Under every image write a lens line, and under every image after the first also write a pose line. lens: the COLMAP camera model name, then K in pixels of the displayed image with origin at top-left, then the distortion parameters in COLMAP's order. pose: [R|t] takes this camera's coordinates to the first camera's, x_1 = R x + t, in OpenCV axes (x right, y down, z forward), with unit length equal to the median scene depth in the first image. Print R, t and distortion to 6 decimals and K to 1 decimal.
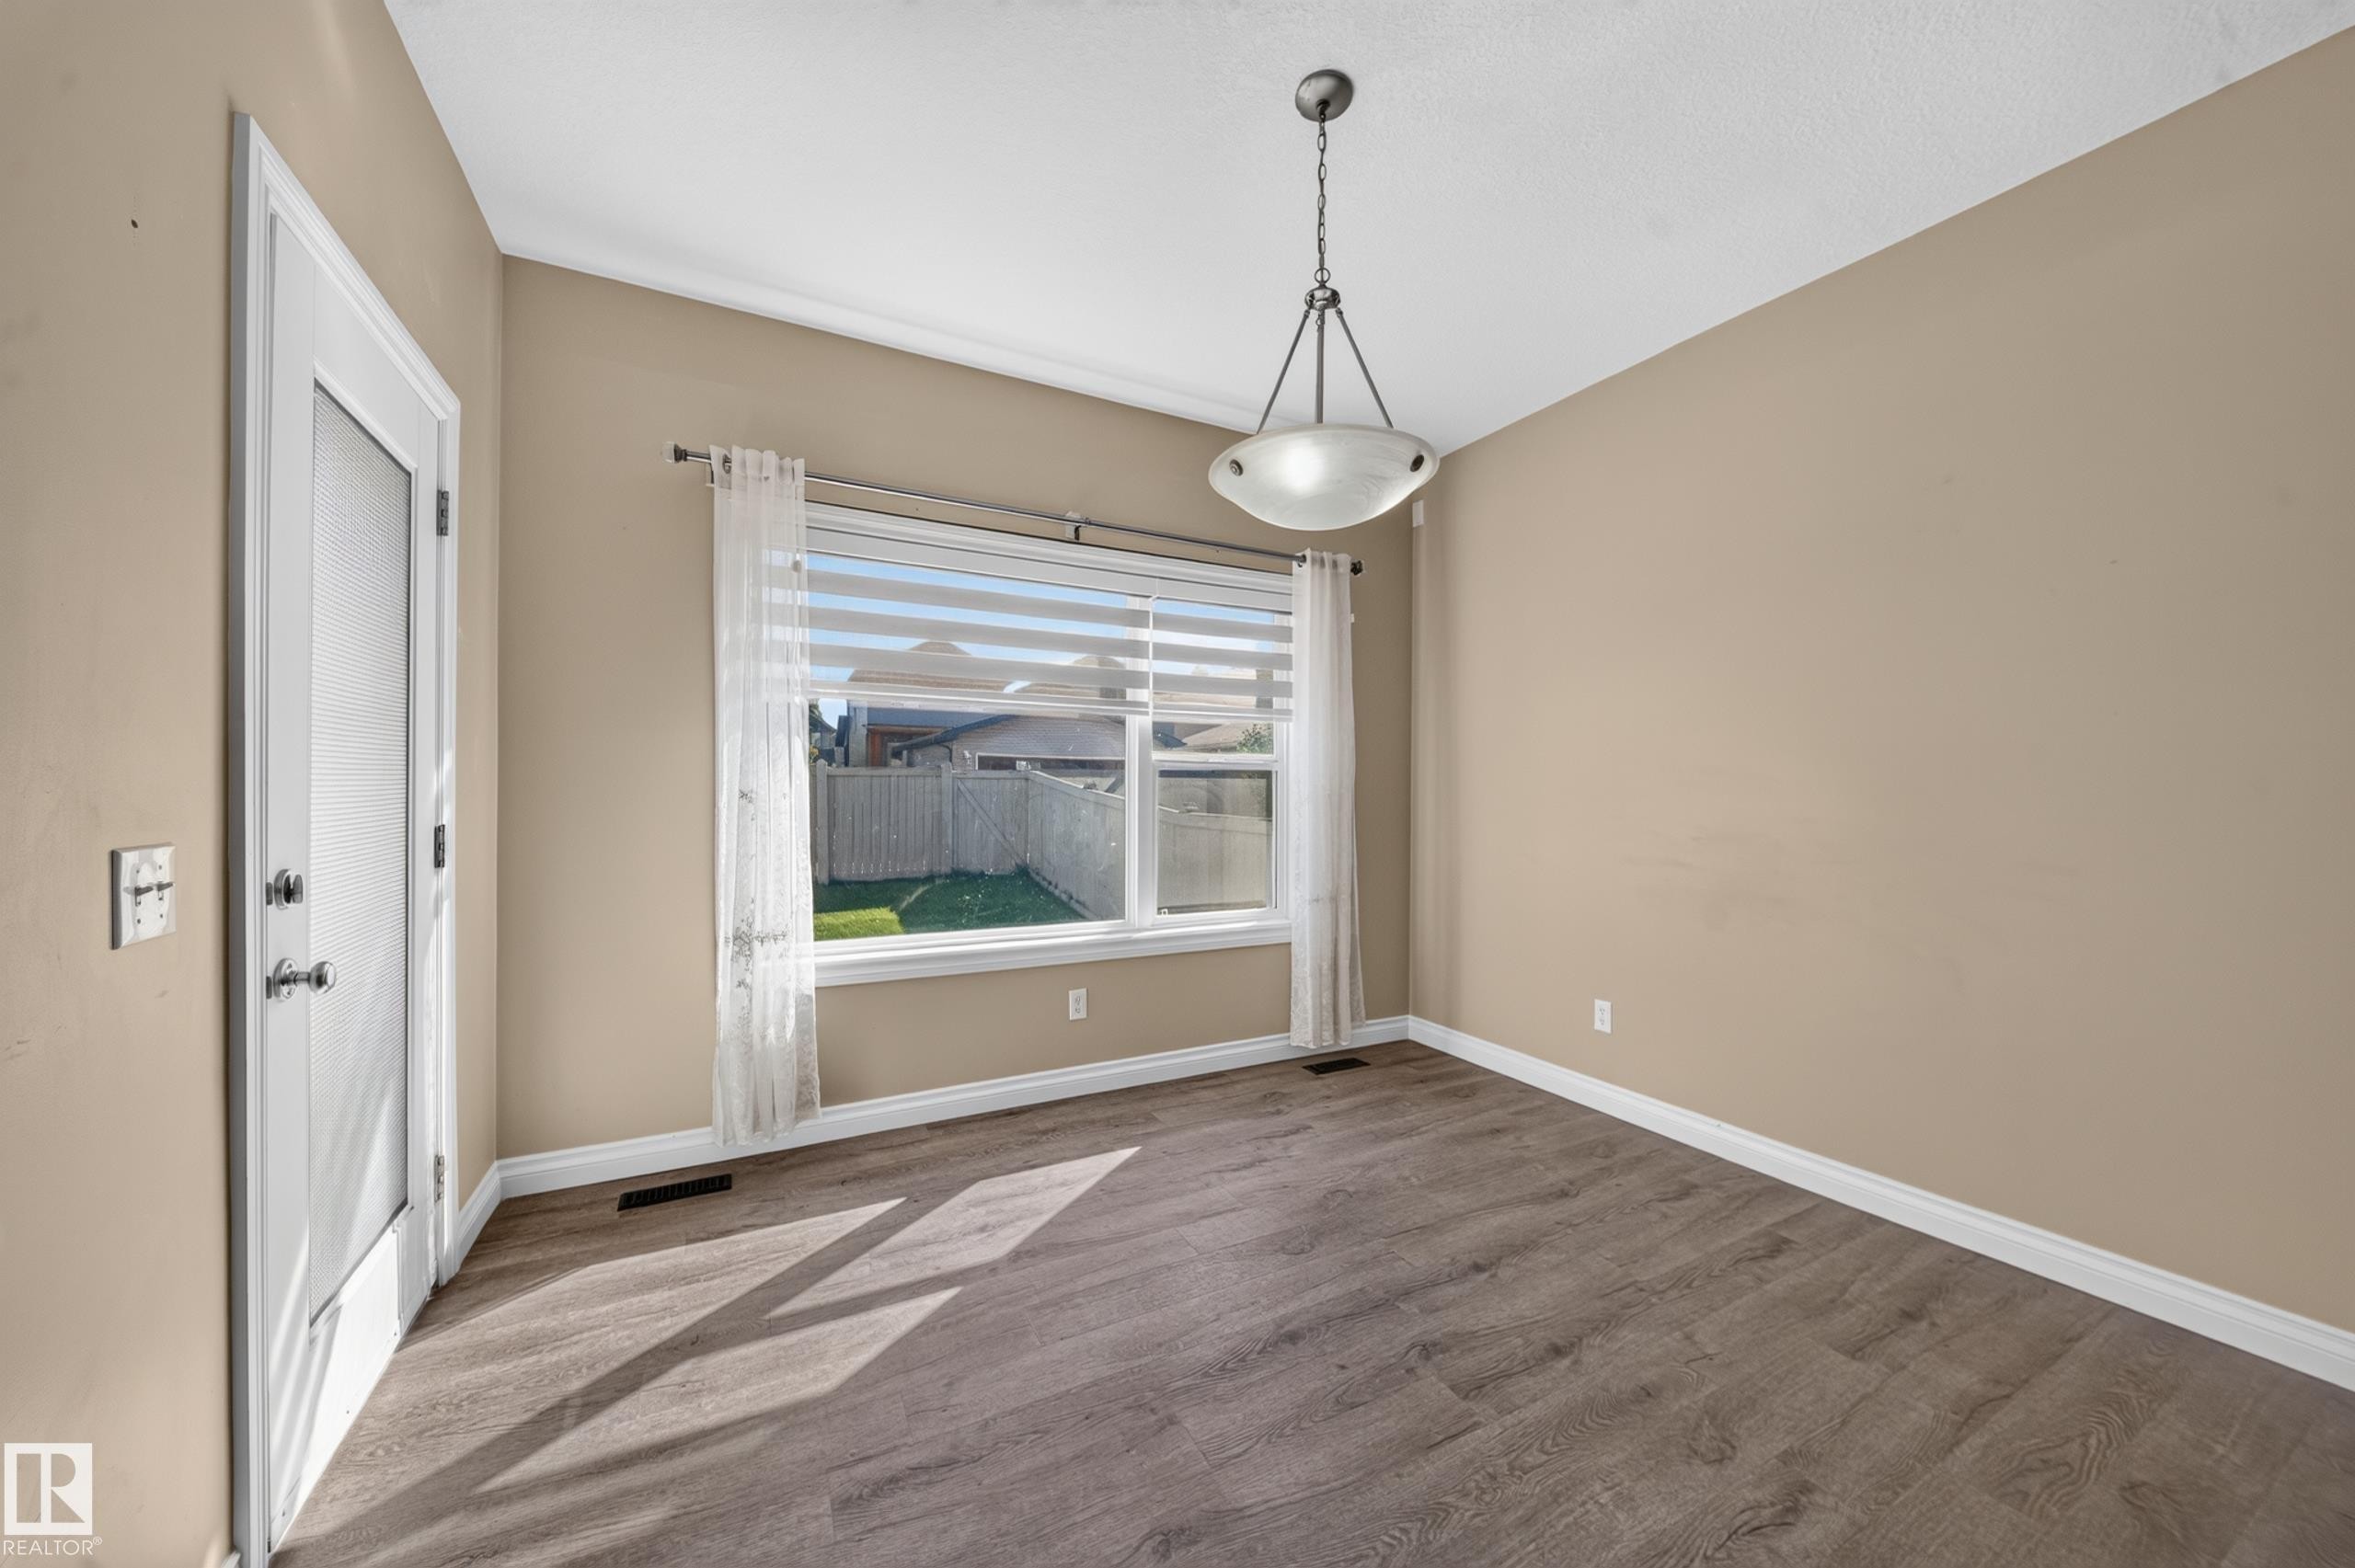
lens RADIAL K [[815.8, 0, 1182.4], [0, 815.8, 793.0], [0, 0, 1]] dist [-0.008943, -0.000452]
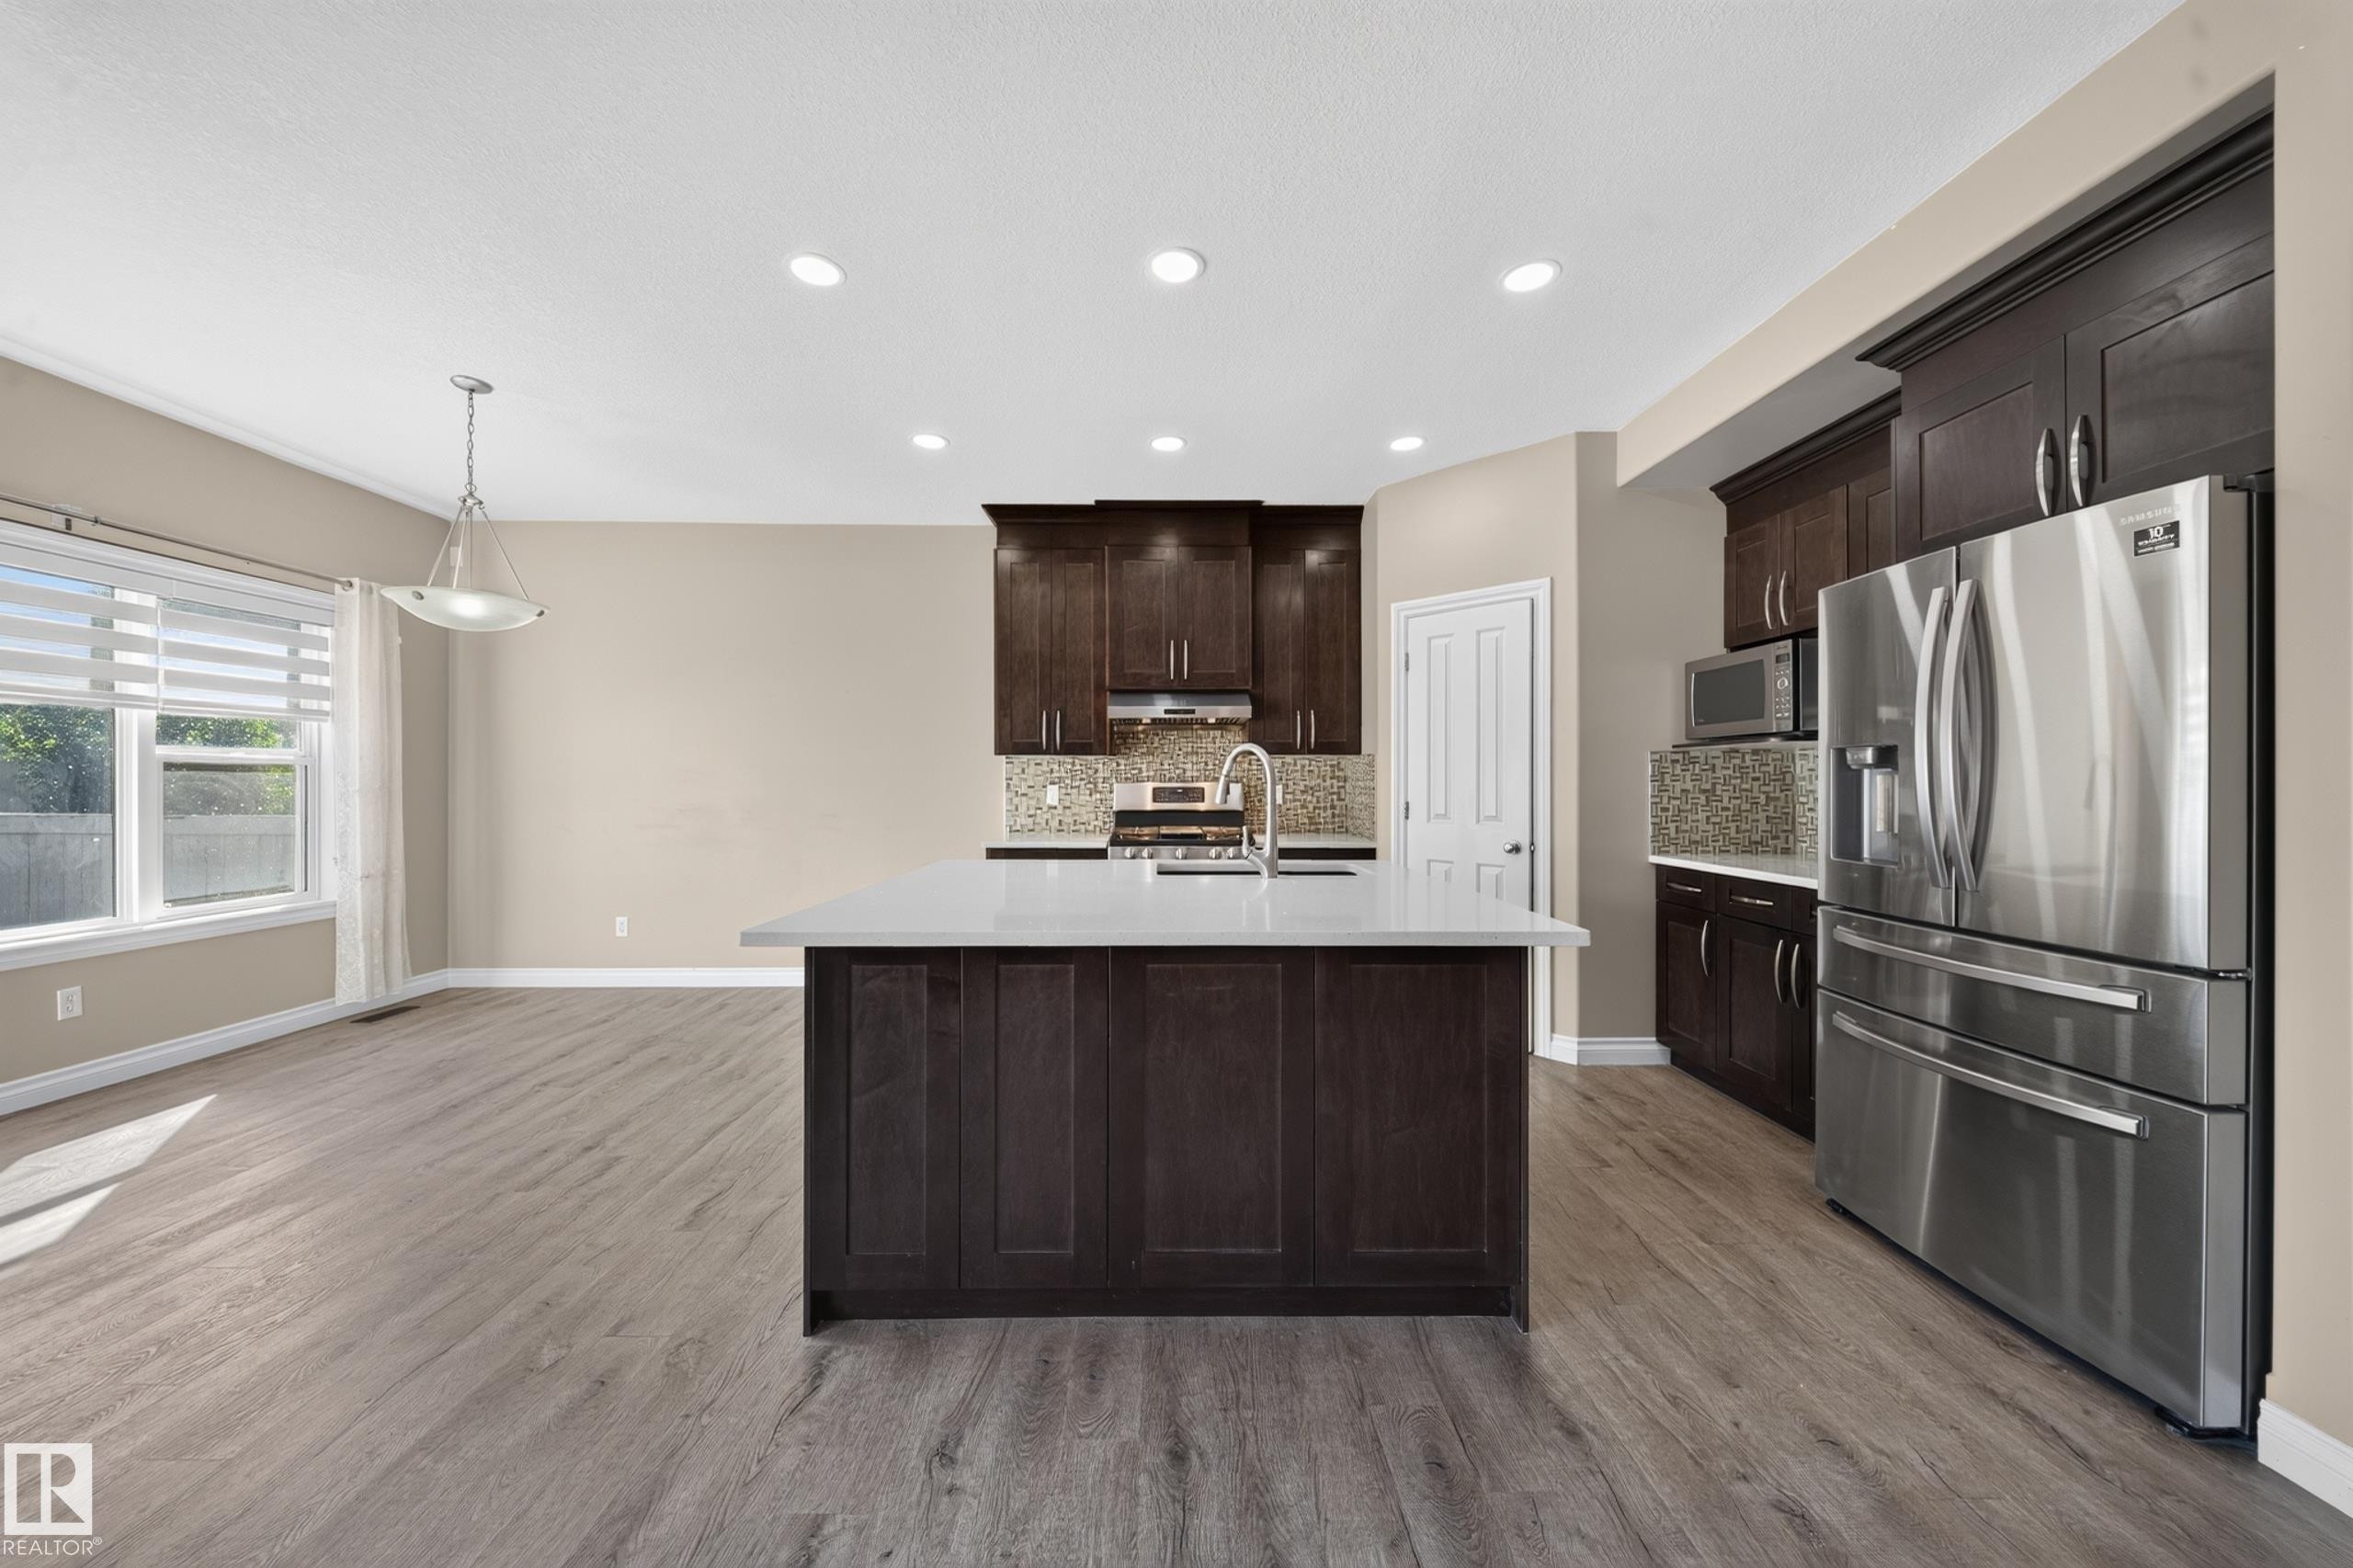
lens RADIAL K [[815.2, 0, 1156.6], [0, 815.2, 783.3], [0, 0, 1]] dist [-0.008943, -0.000452]
pose [[0.453675, -0.006633, 0.891143, -0.365527], [0.003194, 0.999978, 0.005817, -0.006643], [-0.891162, 0.000207, 0.453686, -0.562518]]
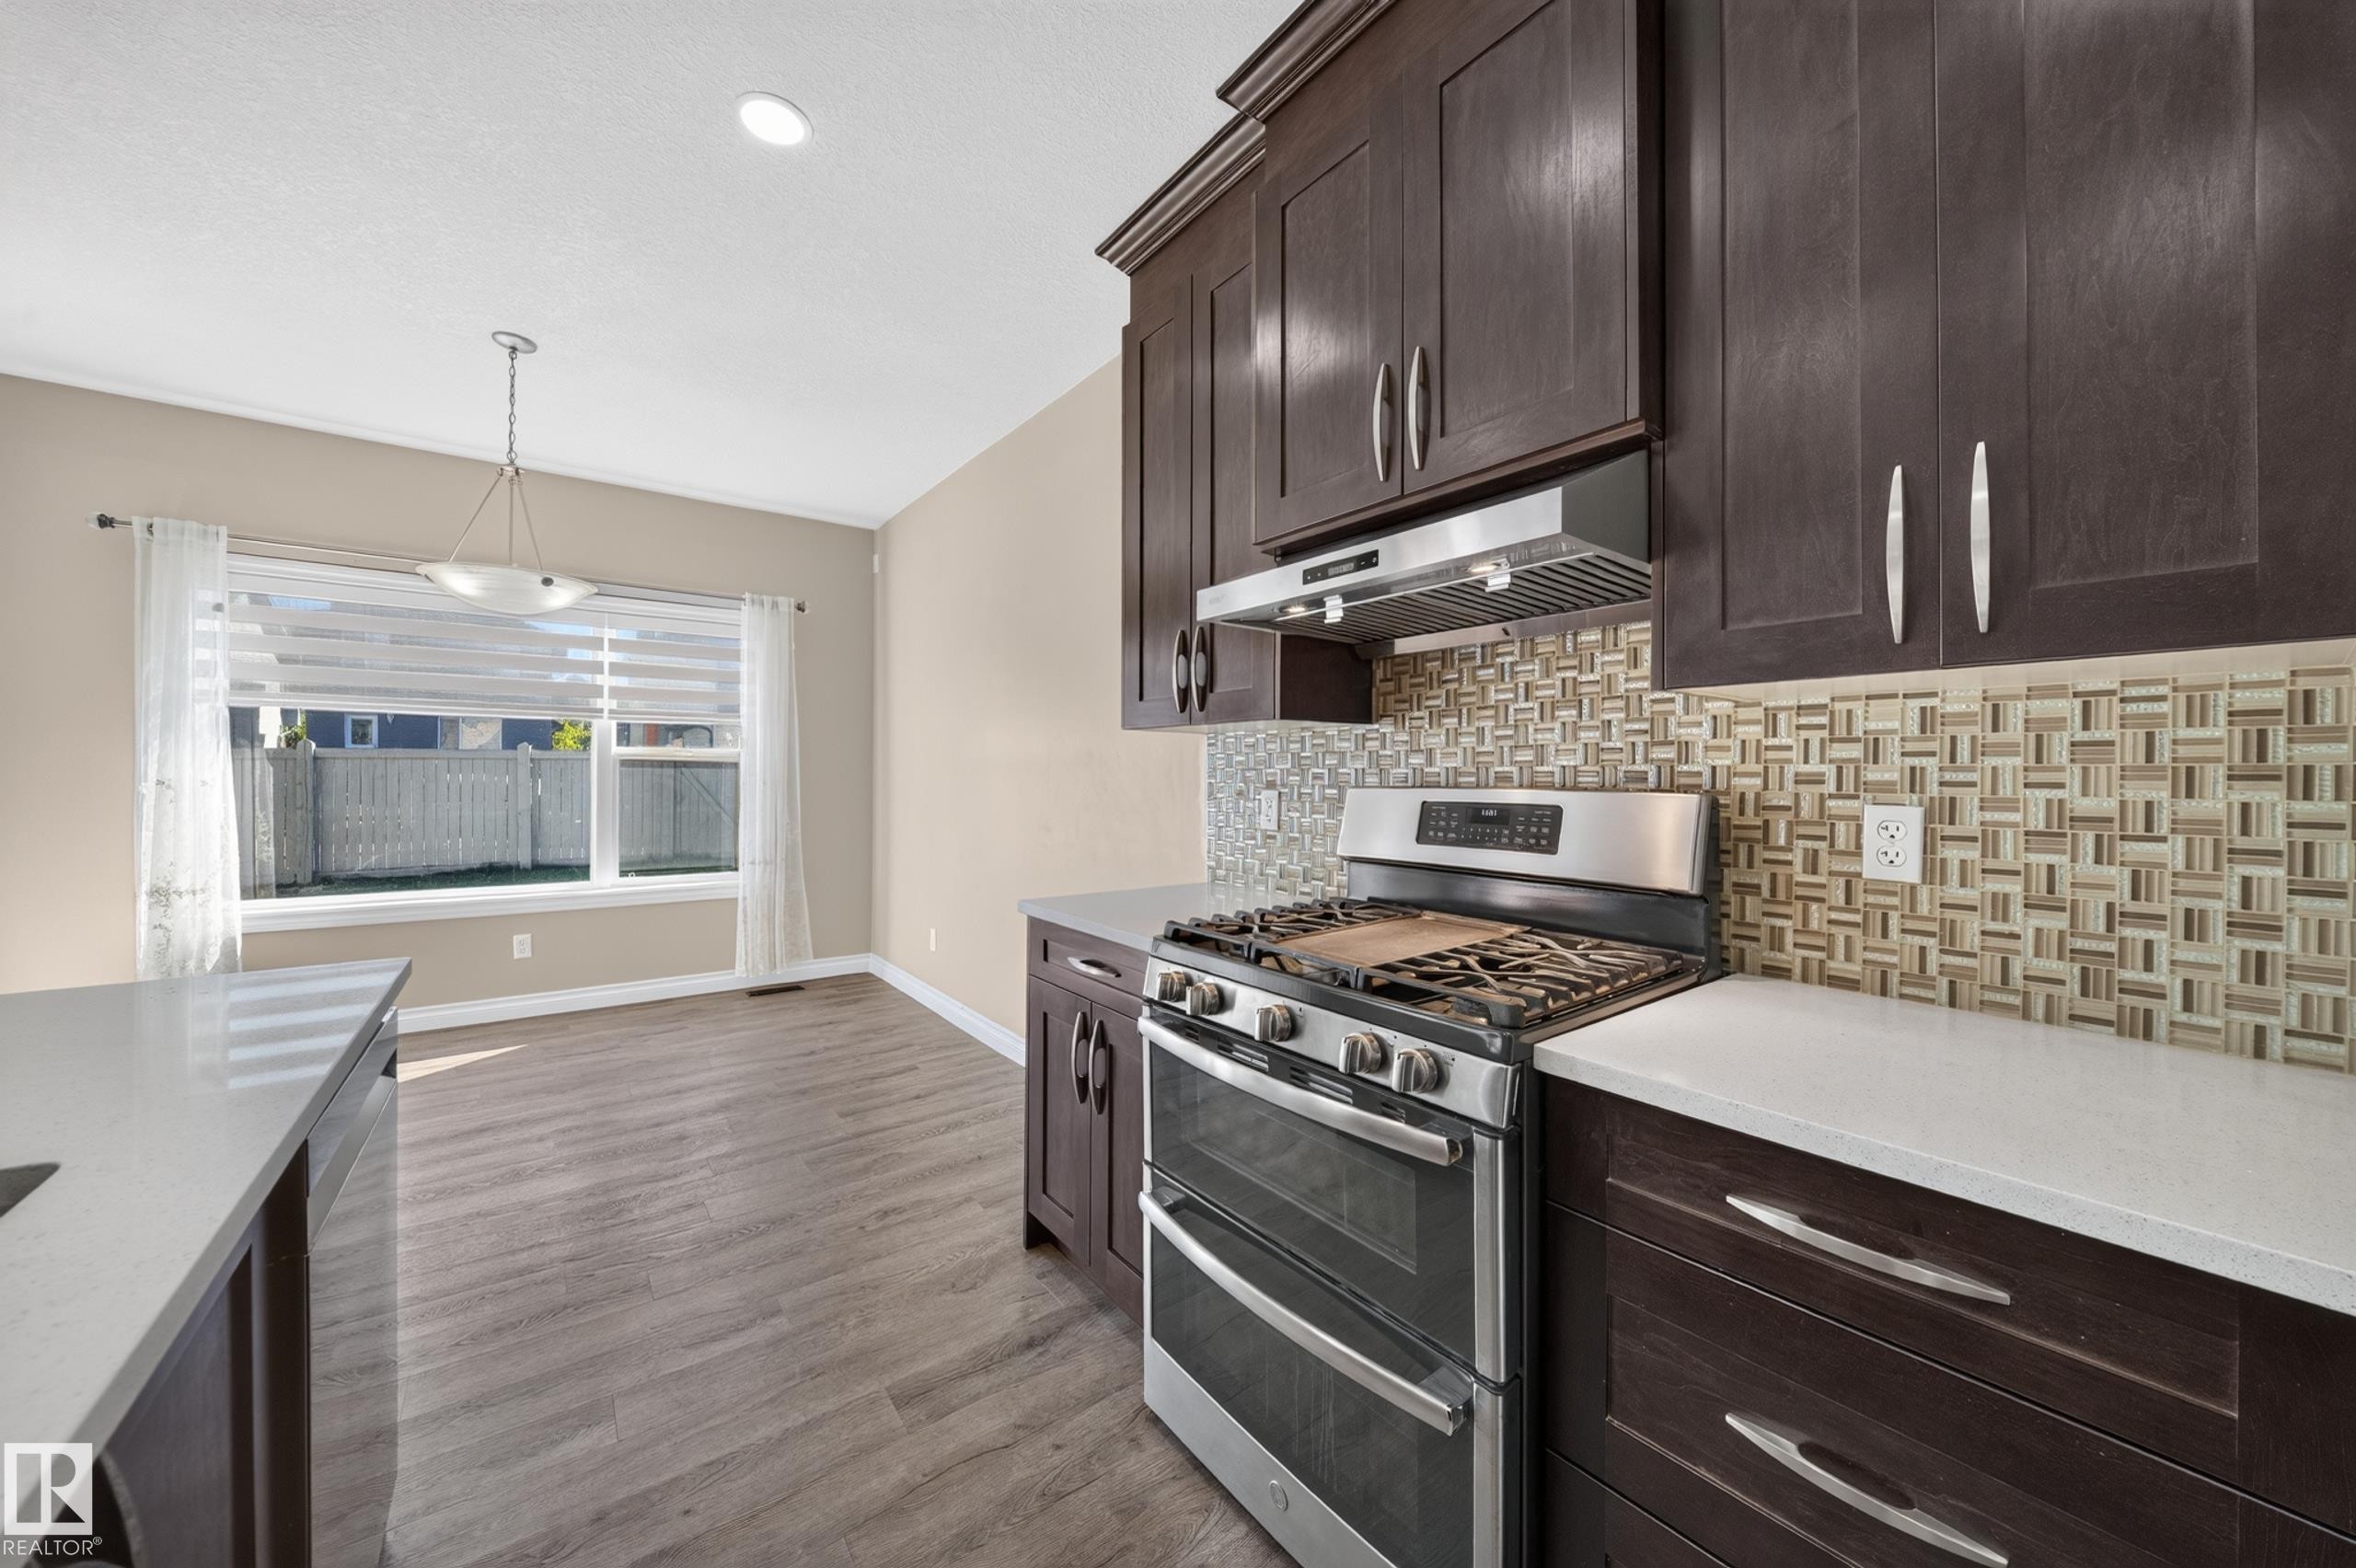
lens RADIAL K [[816.2, 0, 1169.2], [0, 816.2, 766.3], [0, 0, 1]] dist [-0.008943, -0.000452]
pose [[0.984392, 0.002827, 0.175969, 0.600221], [-0.000709, 0.999927, -0.012098, -0.006954], [-0.175991, 0.011784, 0.984321, -0.402564]]
